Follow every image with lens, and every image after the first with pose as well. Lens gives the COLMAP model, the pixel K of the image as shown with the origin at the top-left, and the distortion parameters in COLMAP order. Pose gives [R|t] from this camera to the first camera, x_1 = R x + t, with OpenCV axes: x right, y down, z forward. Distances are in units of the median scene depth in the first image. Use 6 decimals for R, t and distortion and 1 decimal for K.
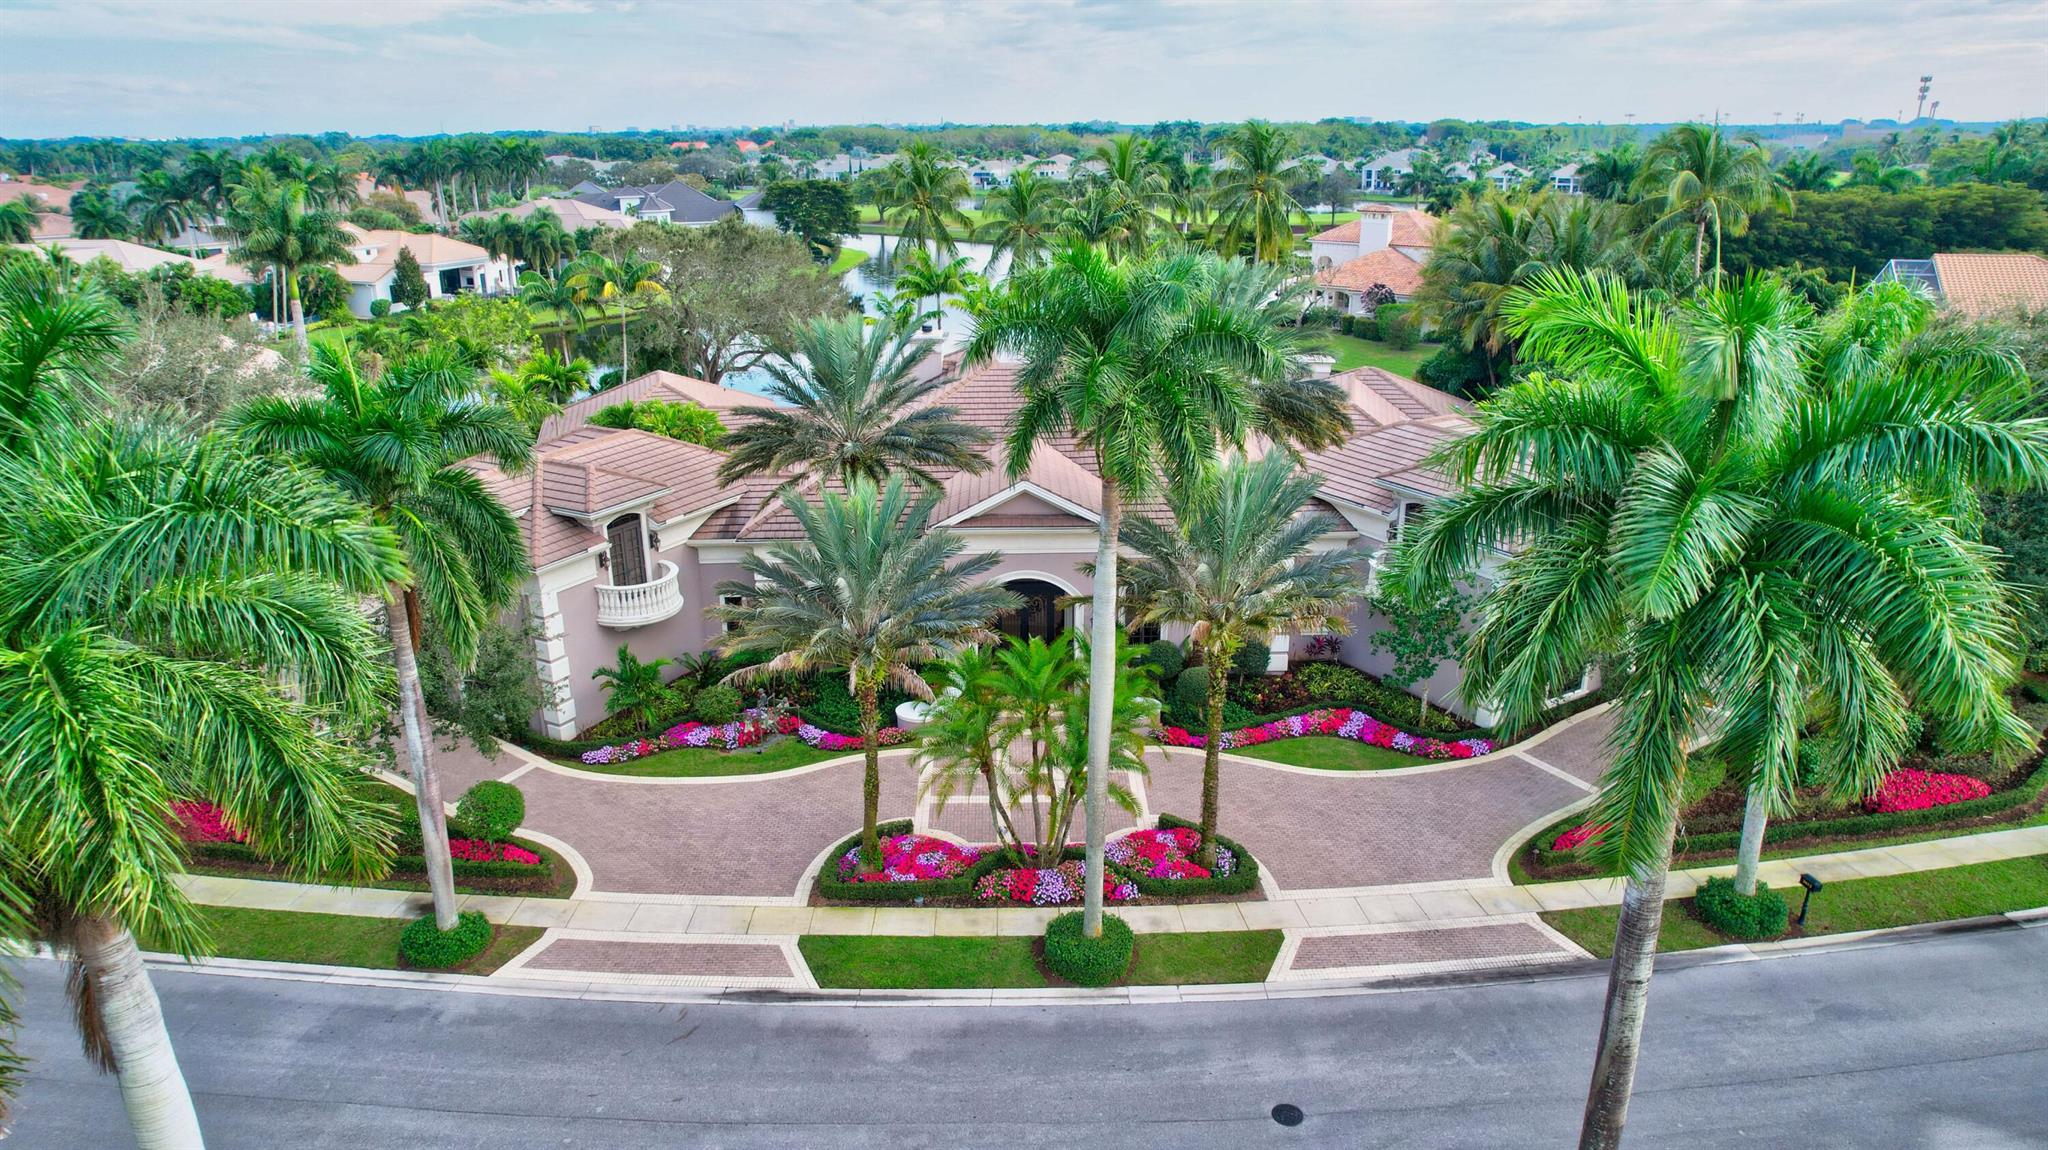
lens RADIAL K [[1331.7, 0, 1024.0], [0, 1331.7, 575.0], [0, 0, 1]] dist [-0.074912, 0.070031]
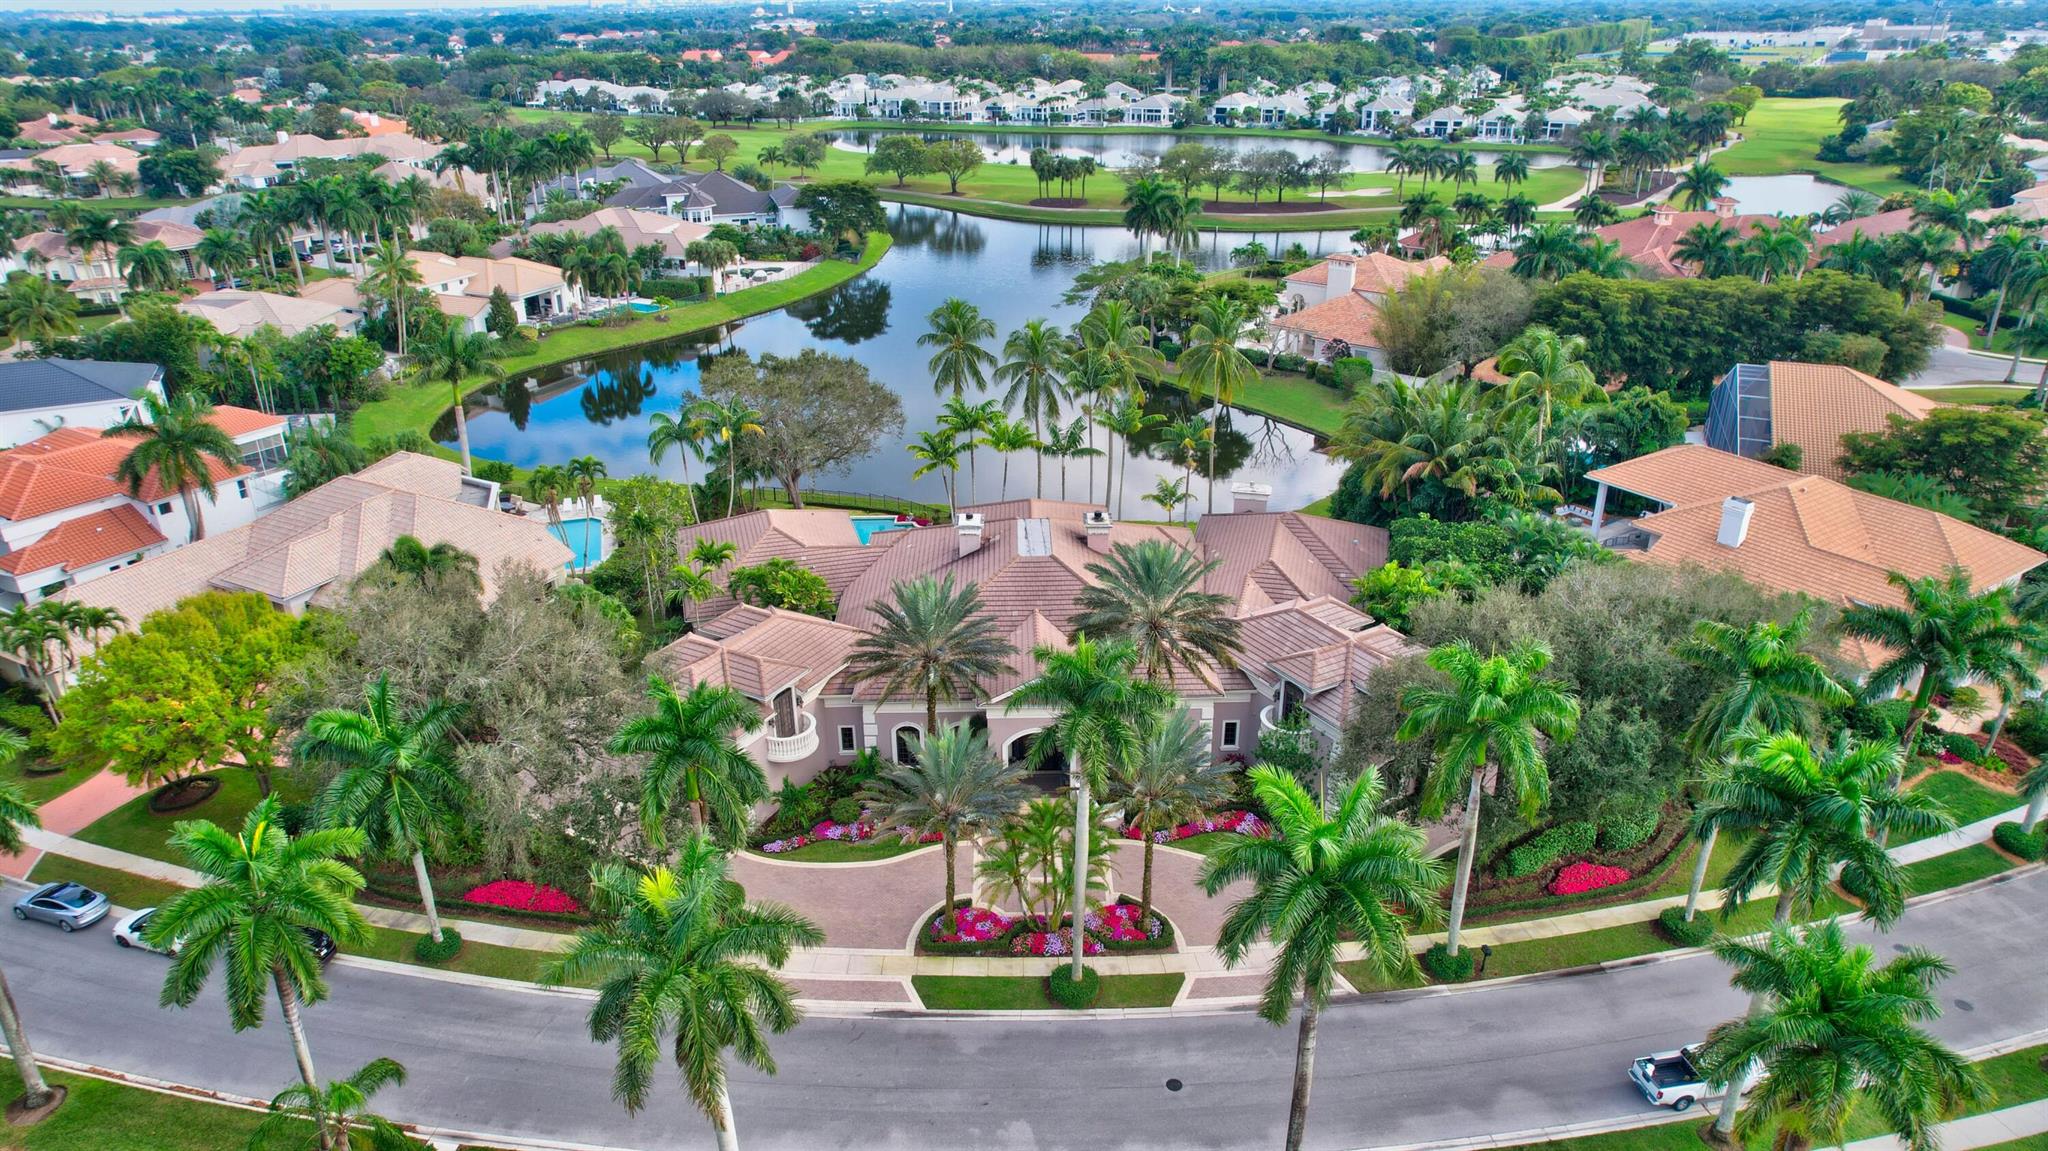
lens RADIAL K [[1305.3, 0, 1022.0], [0, 1305.3, 595.5], [0, 0, 1]] dist [-0.043651, 0.000165]
pose [[0.999960, 0.001072, -0.008879, -0.006757], [-0.000199, 0.995210, 0.097755, -0.384602], [0.008941, -0.097749, 0.995171, -0.649140]]
